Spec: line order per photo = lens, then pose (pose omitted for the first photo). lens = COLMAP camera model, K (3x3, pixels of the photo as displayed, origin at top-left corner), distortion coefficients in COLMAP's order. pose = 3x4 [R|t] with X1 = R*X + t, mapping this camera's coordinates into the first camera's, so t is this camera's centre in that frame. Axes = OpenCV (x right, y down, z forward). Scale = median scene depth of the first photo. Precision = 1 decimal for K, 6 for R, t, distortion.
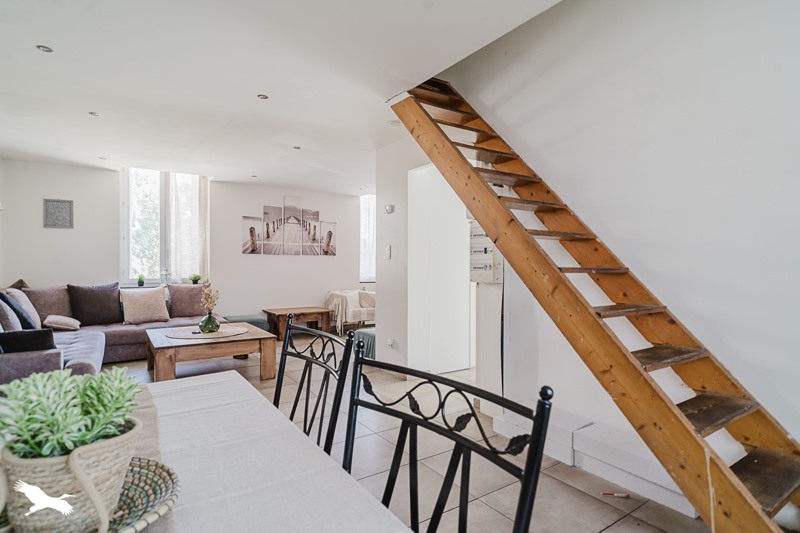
lens RADIAL K [[417.0, 0, 396.3], [0, 417.0, 267.6], [0, 0, 1]] dist [0.000949, -0.000709]
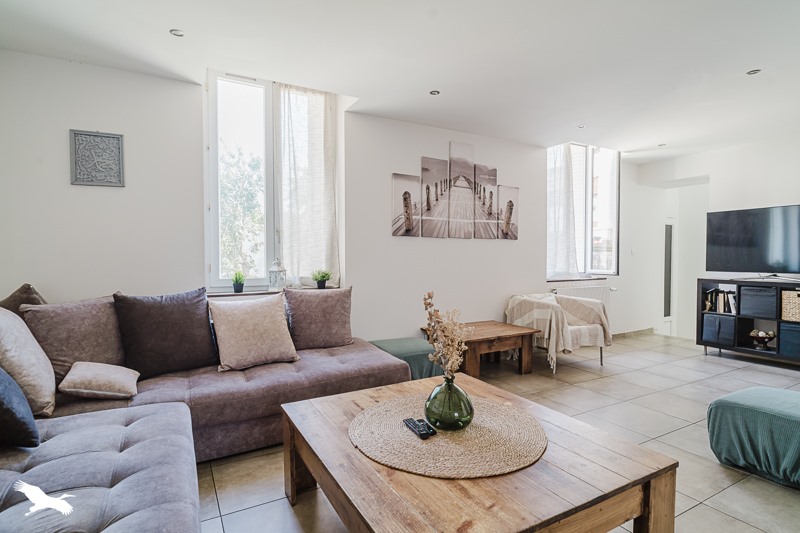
lens RADIAL K [[417.0, 0, 403.3], [0, 417.0, 264.1], [0, 0, 1]] dist [0.000949, -0.000709]
pose [[0.996961, -0.000648, -0.077896, -0.320517], [0.001836, 0.999883, 0.015170, -0.002107], [0.077877, -0.015267, 0.996846, 0.420362]]
